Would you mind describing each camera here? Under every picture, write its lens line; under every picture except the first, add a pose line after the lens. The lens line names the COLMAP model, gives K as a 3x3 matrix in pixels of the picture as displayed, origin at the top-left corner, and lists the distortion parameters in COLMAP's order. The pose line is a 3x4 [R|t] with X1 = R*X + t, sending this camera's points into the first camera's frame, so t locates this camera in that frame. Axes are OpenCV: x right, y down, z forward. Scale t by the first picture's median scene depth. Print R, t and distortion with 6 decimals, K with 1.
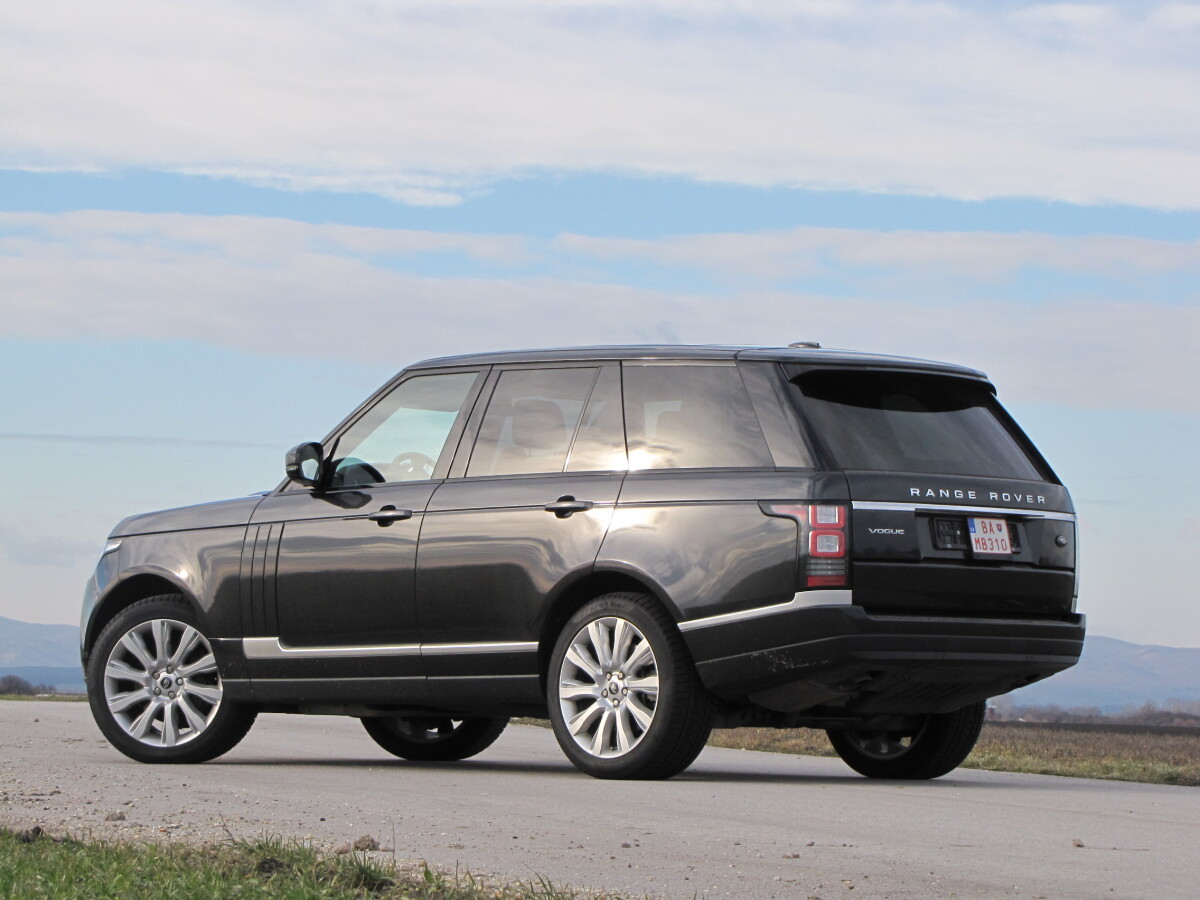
lens RADIAL K [[4616.9, 0, 602.8], [0, 4616.9, 447.4], [0, 0, 1]] dist [0.342785, 0.000000]
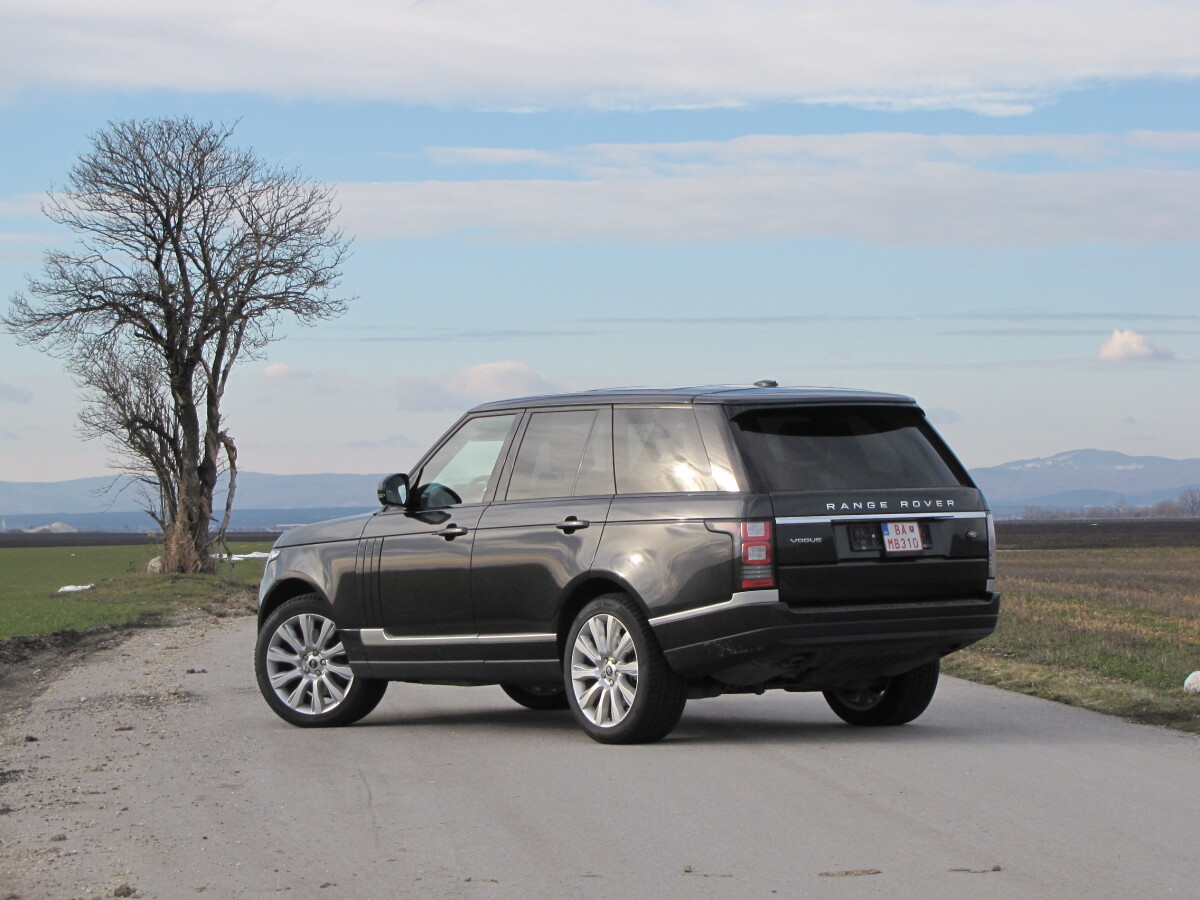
lens RADIAL K [[3723.7, 0, 598.6], [0, 3723.7, 454.2], [0, 0, 1]] dist [0.284540, 0.000000]
pose [[0.987622, -0.046323, -0.149859, 0.152493], [0.051658, 0.998155, 0.031902, -0.038289], [0.148105, -0.039248, 0.988193, 0.008261]]
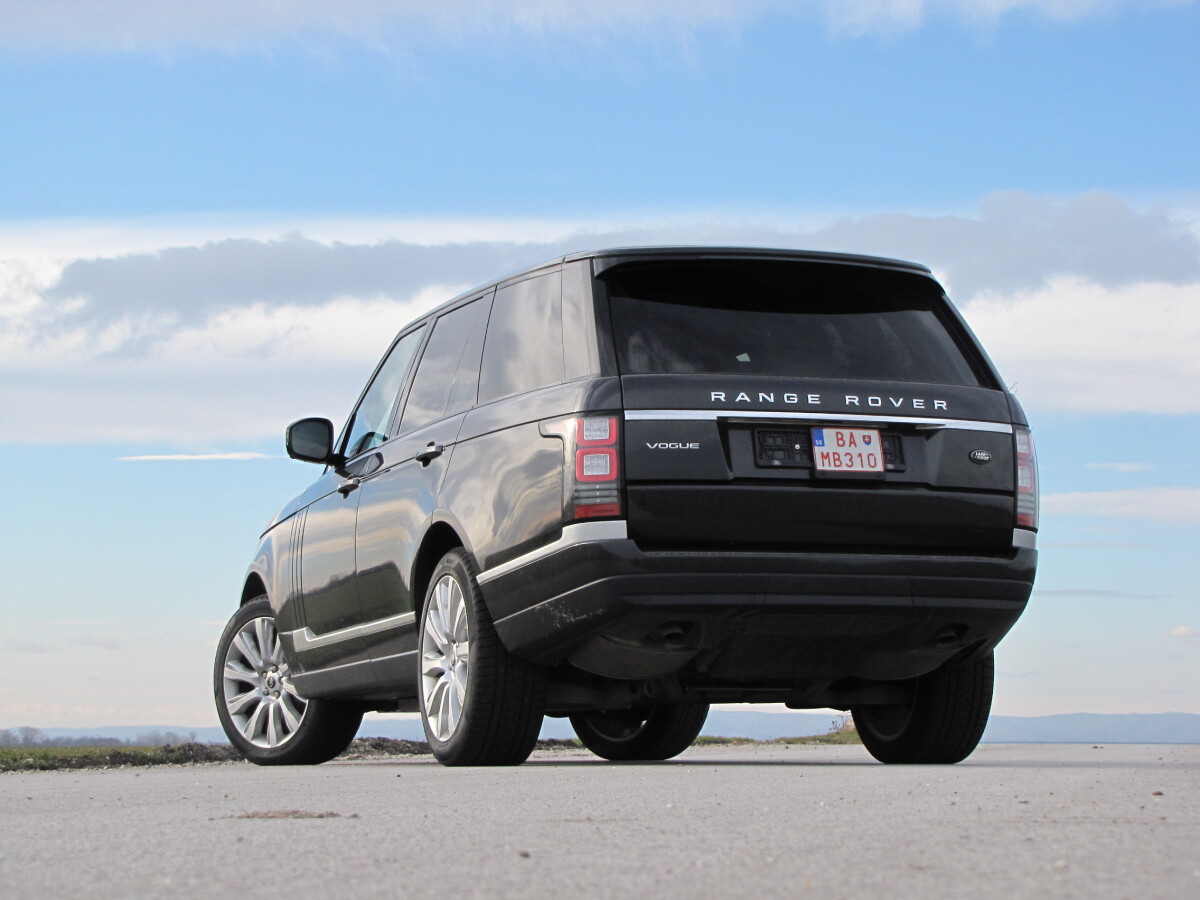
lens RADIAL K [[2901.3, 0, 598.9], [0, 2901.3, 447.8], [0, 0, 1]] dist [-0.052790, 0.000000]
pose [[0.903366, -0.067143, -0.423582, 0.255359], [0.042865, 0.996859, -0.066597, 0.049956], [0.426723, 0.042004, 0.903406, 0.524520]]
